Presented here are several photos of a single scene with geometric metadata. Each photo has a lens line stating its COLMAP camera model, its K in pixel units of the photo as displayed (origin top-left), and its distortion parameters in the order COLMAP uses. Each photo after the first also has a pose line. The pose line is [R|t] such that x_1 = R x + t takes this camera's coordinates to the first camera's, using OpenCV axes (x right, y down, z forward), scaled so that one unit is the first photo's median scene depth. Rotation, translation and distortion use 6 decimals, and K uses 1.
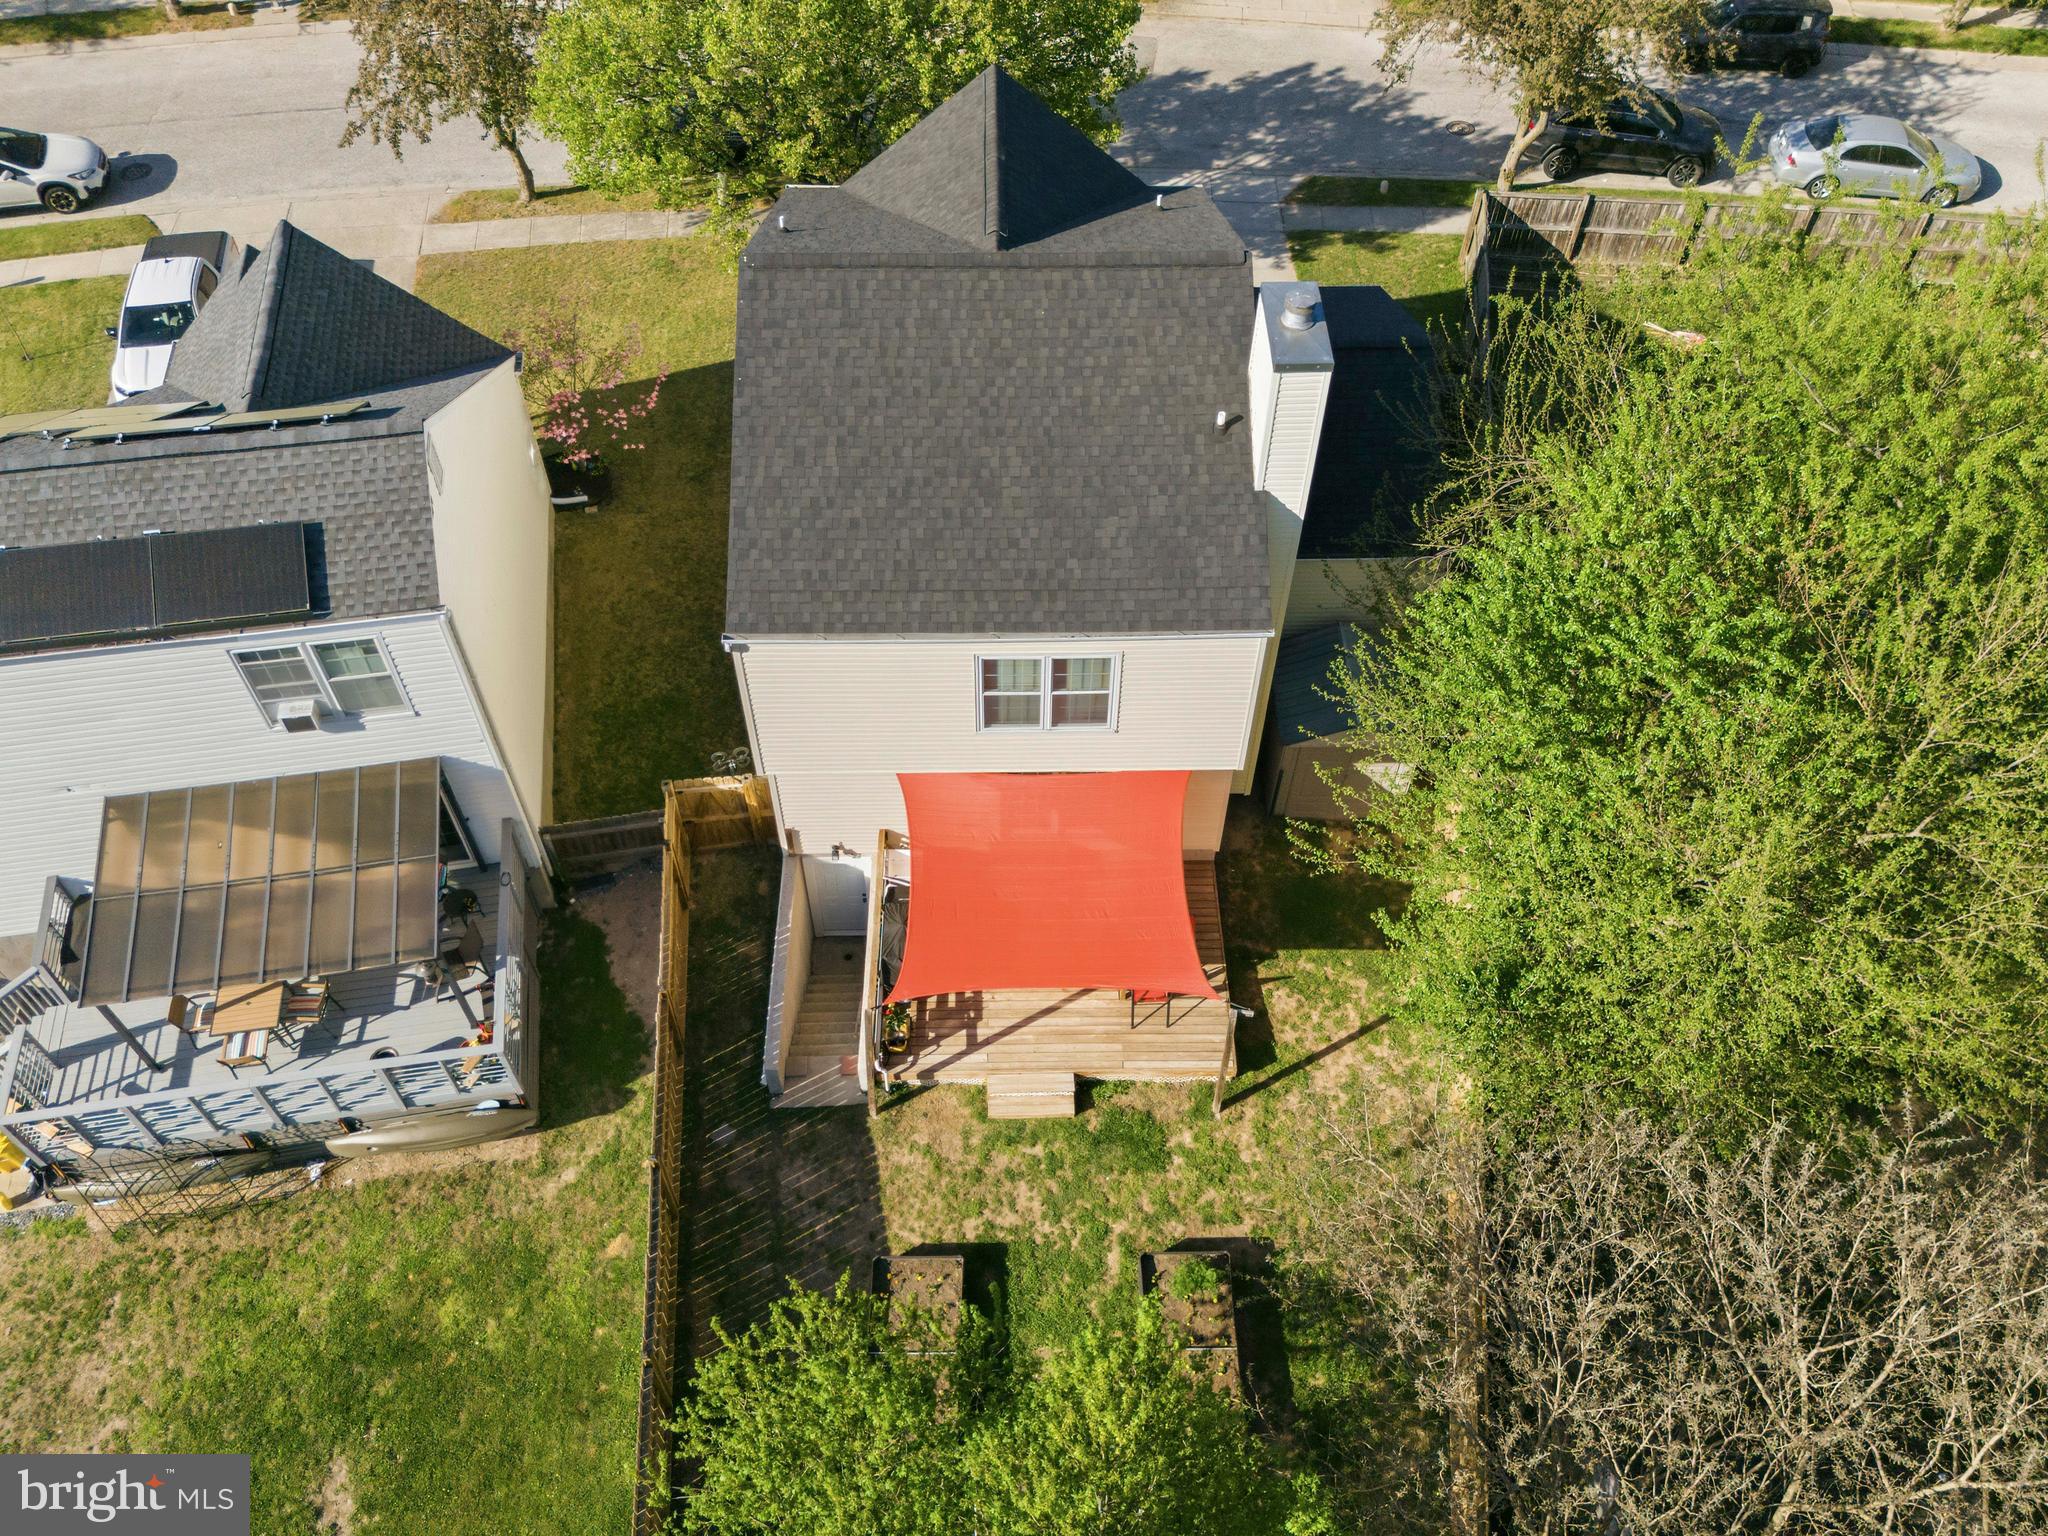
lens RADIAL K [[1555.9, 0, 1024.0], [0, 1555.9, 768.0], [0, 0, 1]] dist [0.109331, -0.130709]
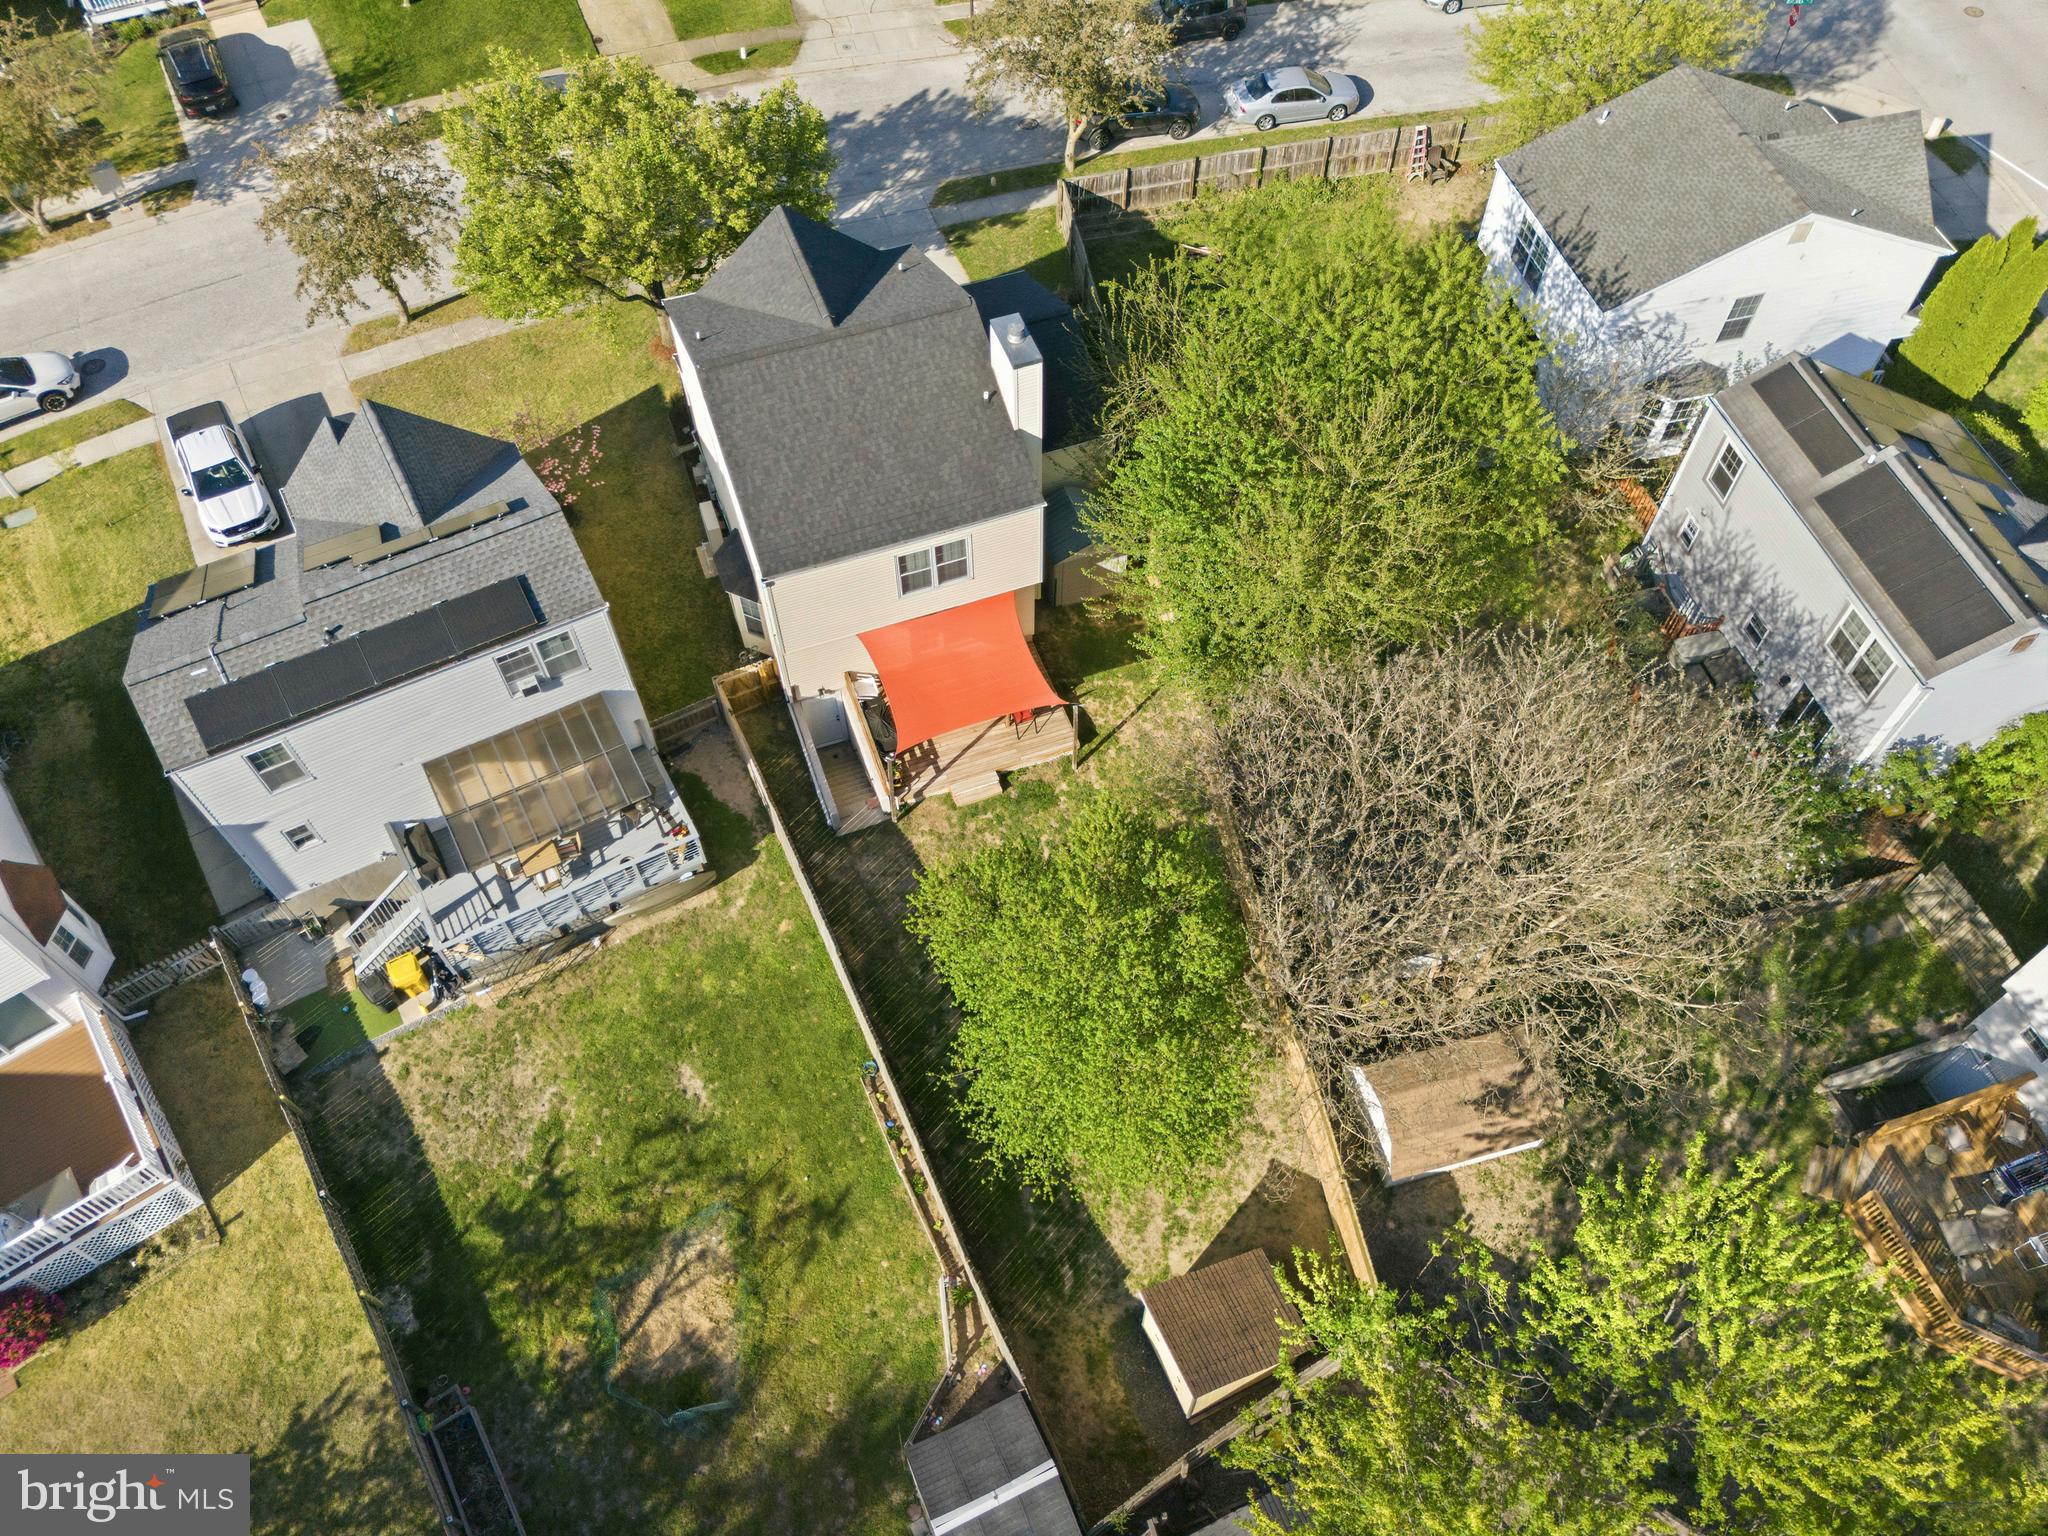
lens RADIAL K [[1448.1, 0, 1024.0], [0, 1448.1, 768.0], [0, 0, 1]] dist [0.097705, -0.132076]
pose [[0.945693, -0.276414, 0.171059, -0.223574], [0.259523, 0.958899, 0.114721, 0.009362], [-0.195738, -0.064097, 0.978559, -0.643557]]
